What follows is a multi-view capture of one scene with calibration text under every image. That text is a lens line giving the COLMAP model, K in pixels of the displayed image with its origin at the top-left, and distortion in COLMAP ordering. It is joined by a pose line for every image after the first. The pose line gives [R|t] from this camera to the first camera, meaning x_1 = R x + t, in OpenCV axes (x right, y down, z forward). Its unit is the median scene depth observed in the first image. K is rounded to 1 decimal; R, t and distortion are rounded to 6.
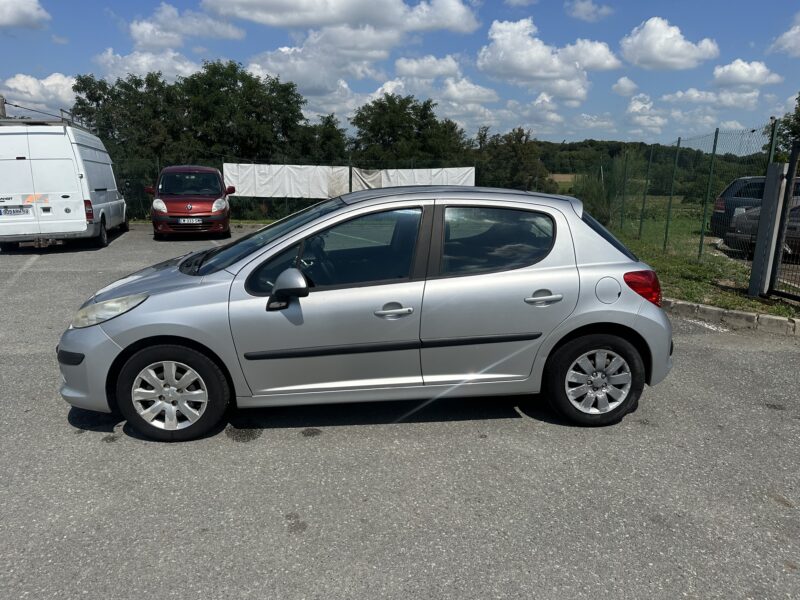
lens RADIAL K [[571.0, 0, 399.7], [0, 571.0, 298.3], [0, 0, 1]] dist [0.002395, -0.010016]
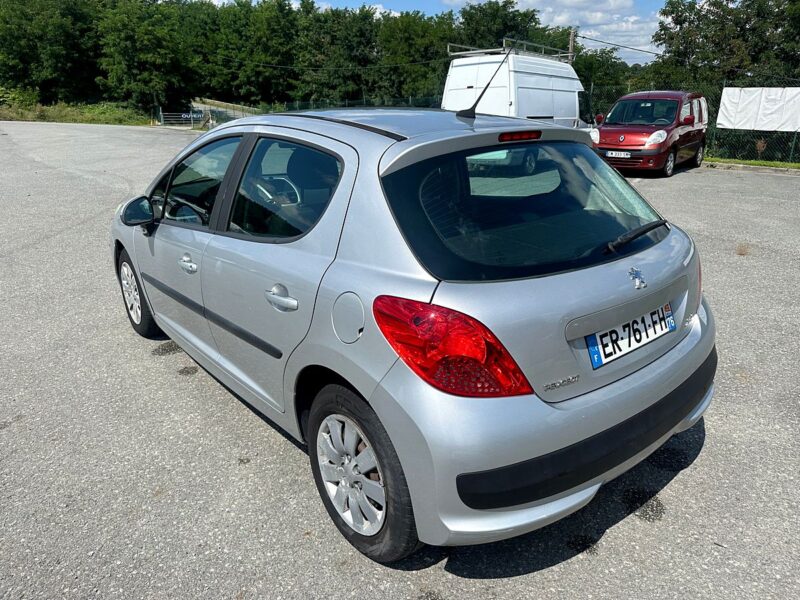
lens RADIAL K [[571.0, 0, 399.9], [0, 571.0, 301.7], [0, 0, 1]] dist [0.002395, -0.010016]
pose [[0.588520, 0.259489, -0.765709, 0.168657], [-0.165328, 0.965706, 0.200195, -0.029988], [0.791398, 0.008774, 0.611238, 0.155159]]
